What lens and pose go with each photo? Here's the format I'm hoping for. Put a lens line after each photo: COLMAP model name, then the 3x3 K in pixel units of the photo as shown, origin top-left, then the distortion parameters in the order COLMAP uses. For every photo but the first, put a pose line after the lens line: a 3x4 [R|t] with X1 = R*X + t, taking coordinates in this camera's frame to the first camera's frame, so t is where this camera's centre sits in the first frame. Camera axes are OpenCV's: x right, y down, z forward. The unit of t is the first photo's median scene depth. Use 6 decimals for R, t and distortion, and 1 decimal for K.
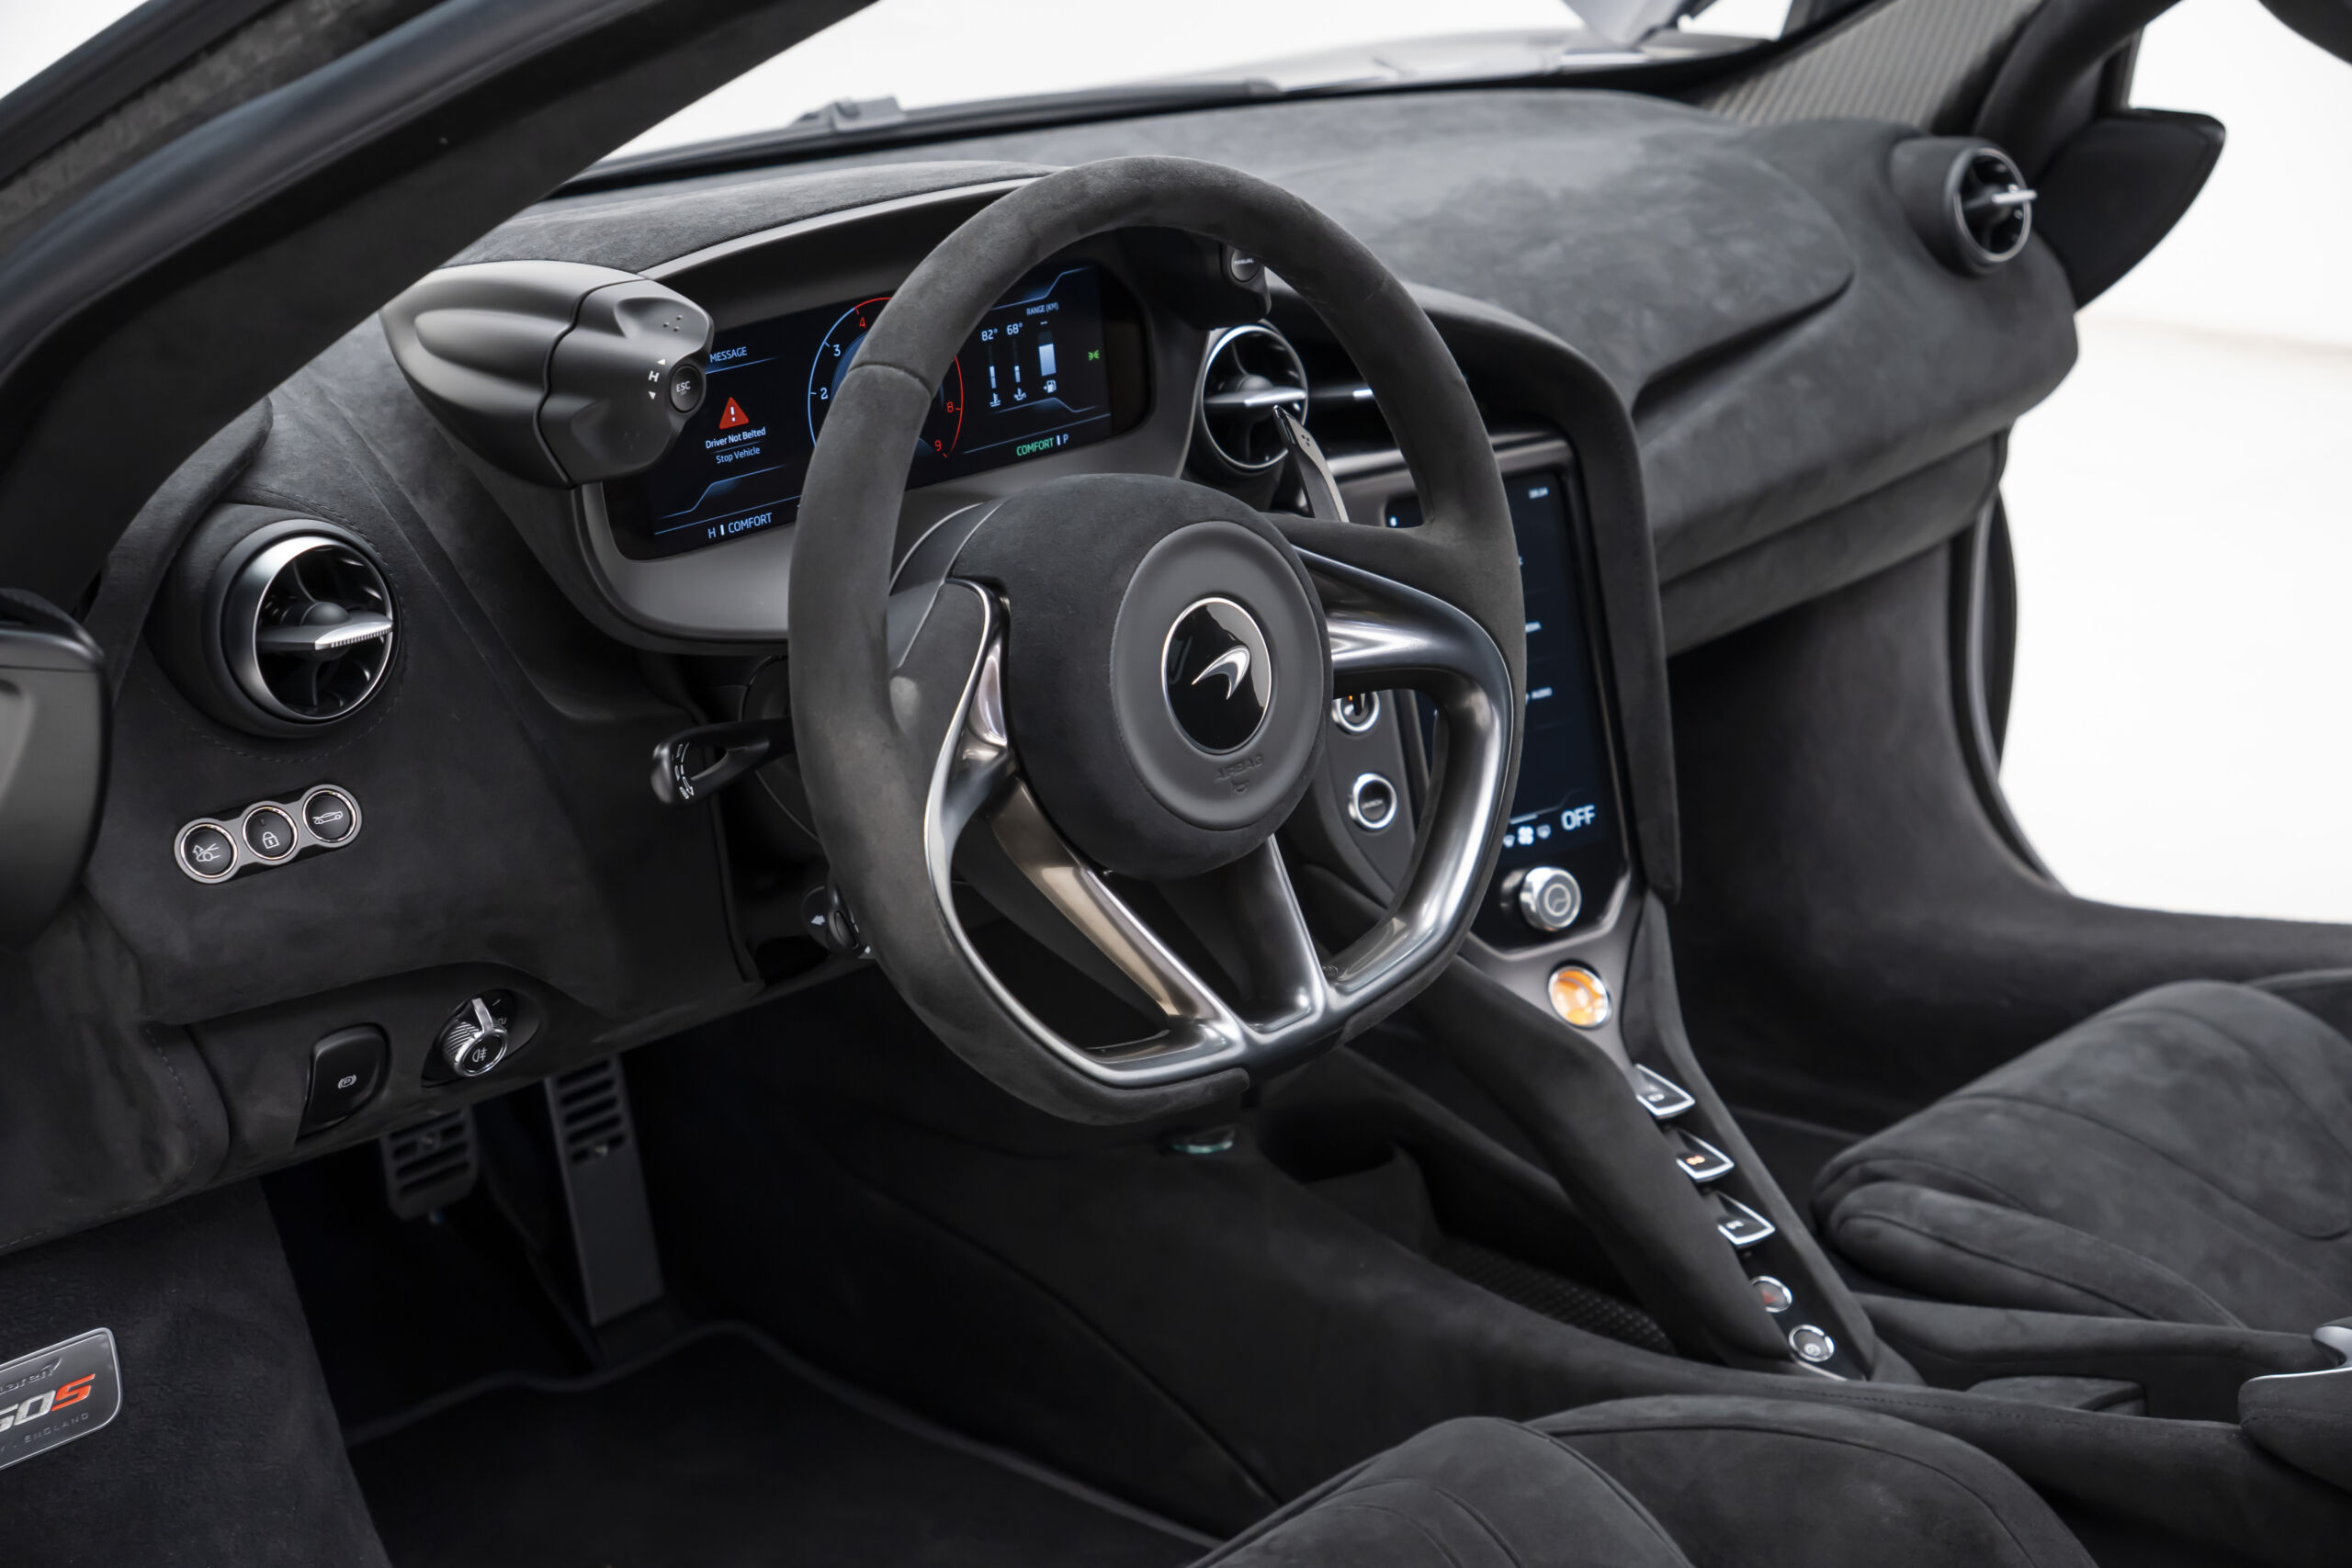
lens RADIAL K [[3172.2, 0, 1166.3], [0, 3172.2, 826.2], [0, 0, 1]] dist [0.203445, 0.000000]
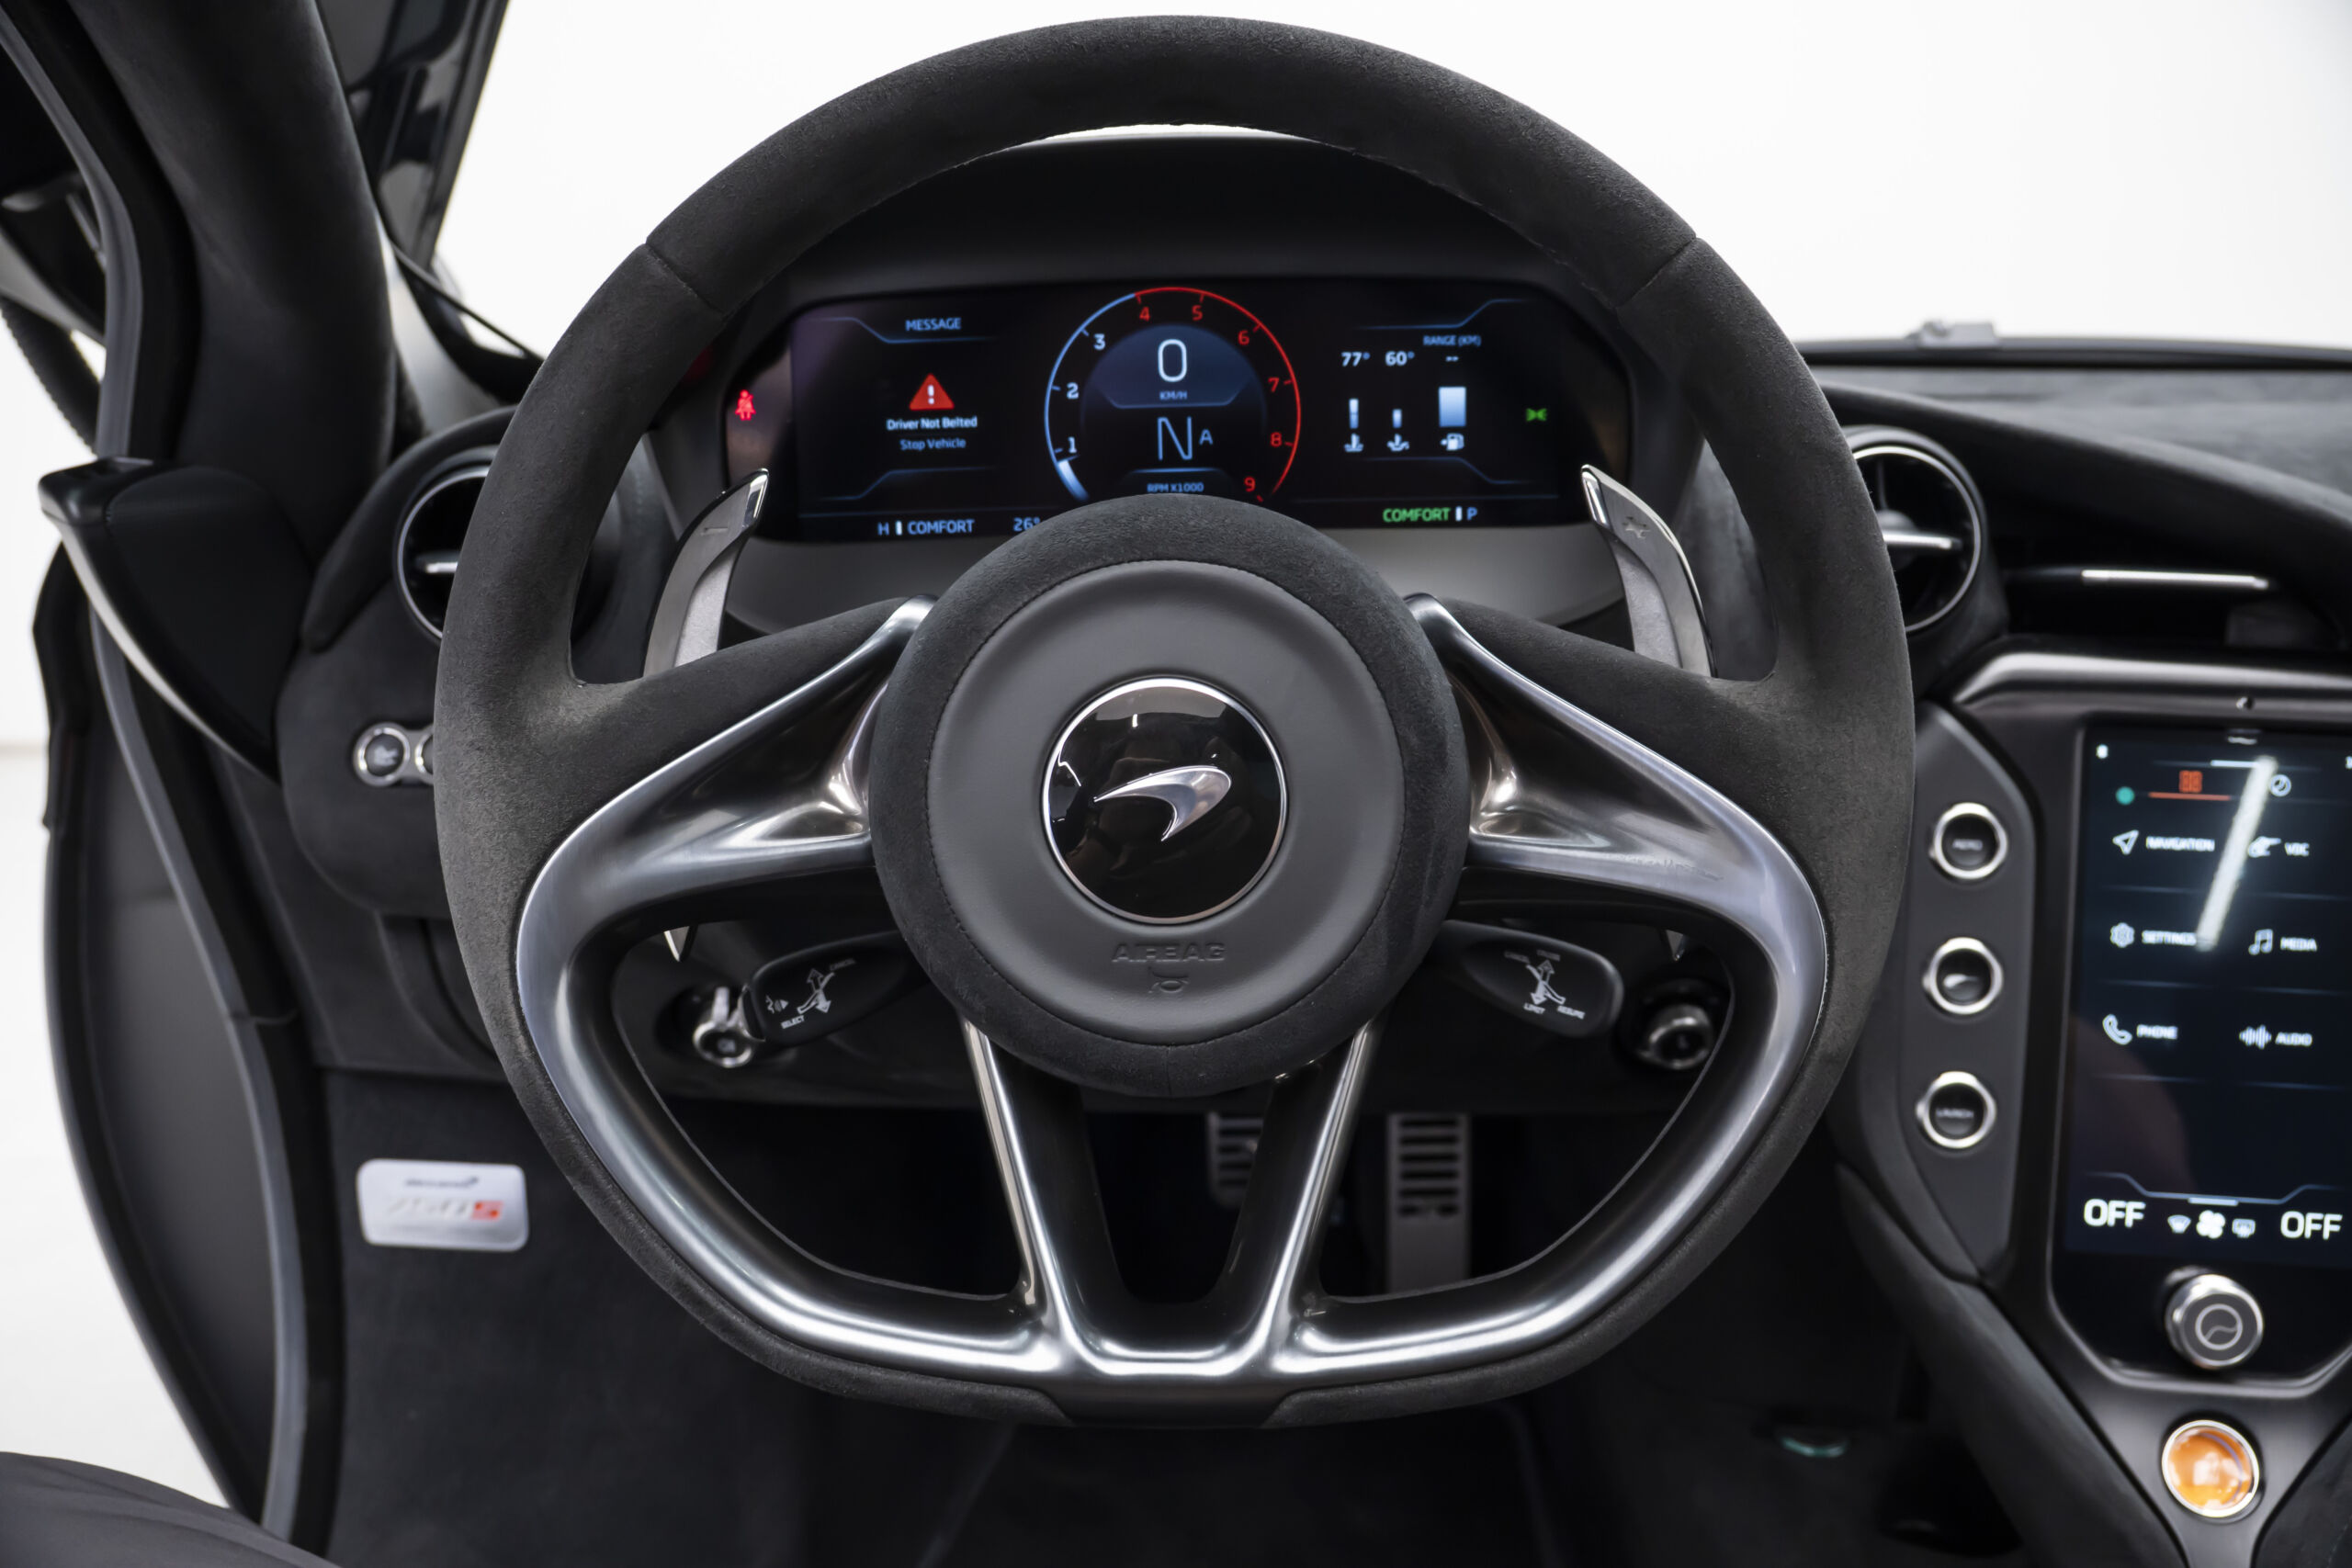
lens RADIAL K [[1868.3, 0, 1175.9], [0, 1868.3, 790.7], [0, 0, 1]] dist [-0.171085, 0.069798]
pose [[0.690678, 0.202679, -0.694179, 0.207037], [-0.248166, 0.968058, 0.035729, -0.047620], [0.679248, 0.147595, 0.718915, 0.549427]]
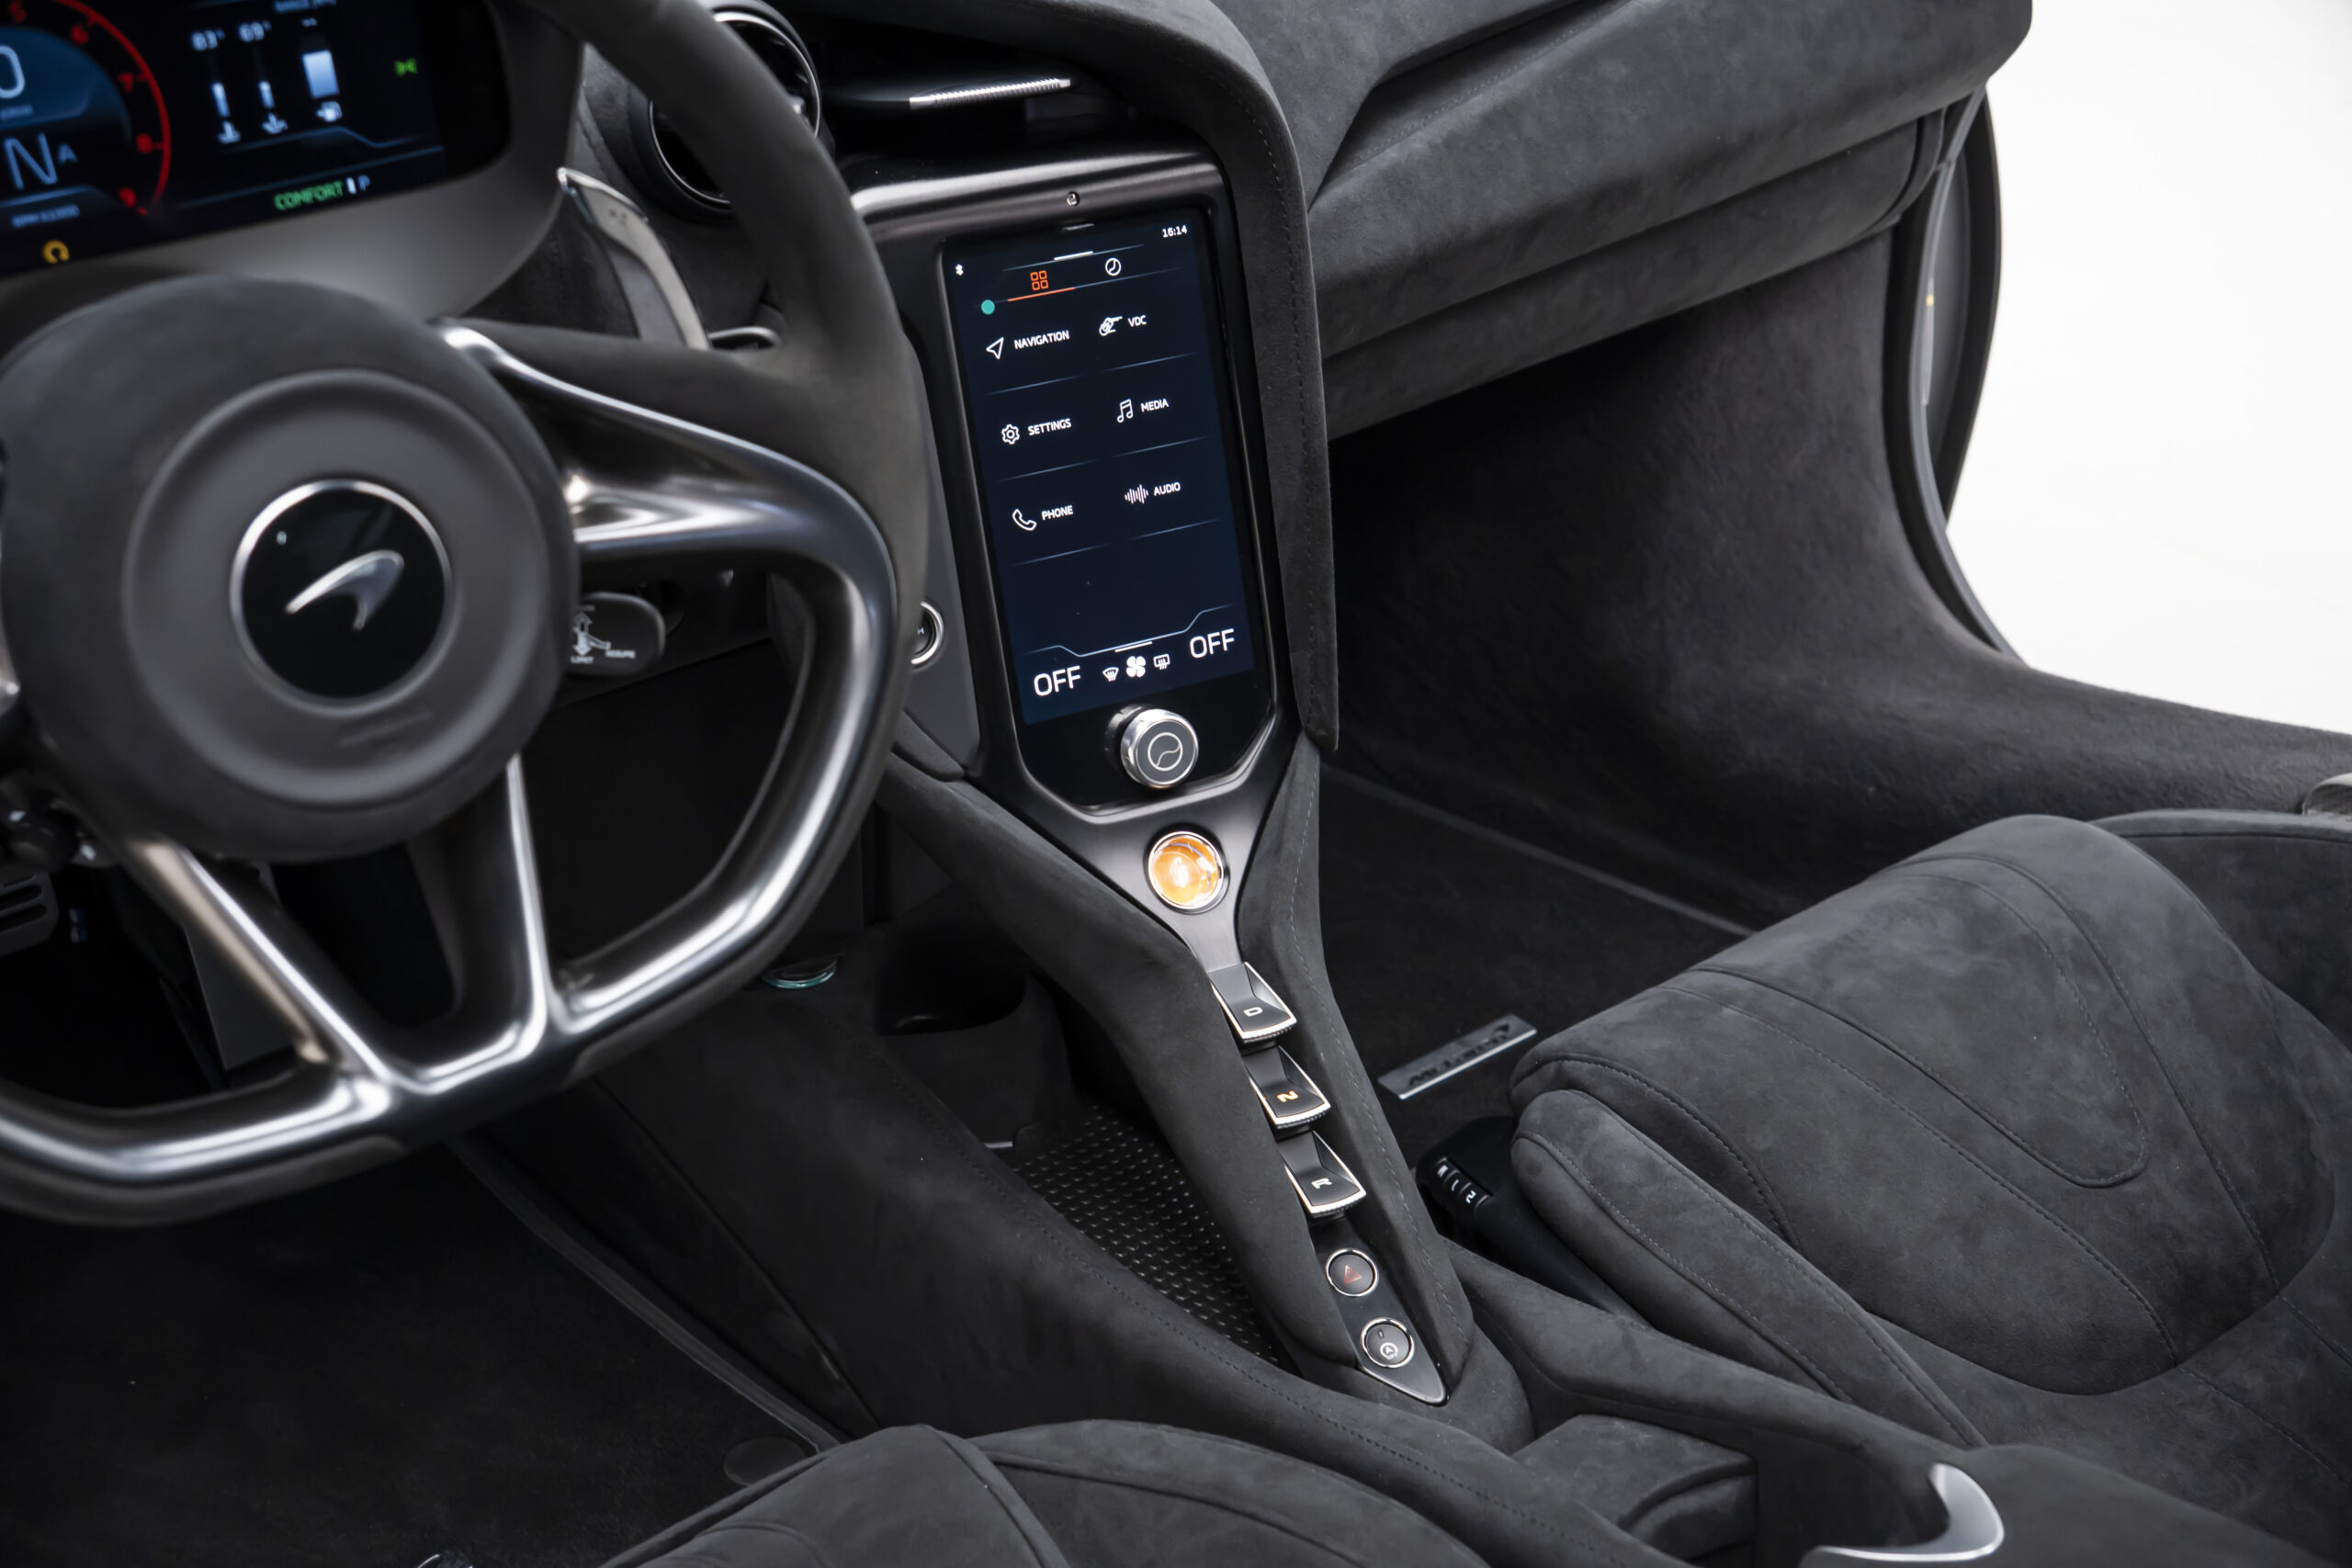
lens RADIAL K [[2783.7, 0, 1171.4], [0, 2783.7, 782.7], [0, 0, 1]] dist [0.050978, 0.000000]
pose [[0.992124, 0.066820, -0.105949, 0.198738], [-0.047462, 0.983298, 0.175706, -0.092354], [0.115920, -0.169294, 0.978725, 0.310898]]
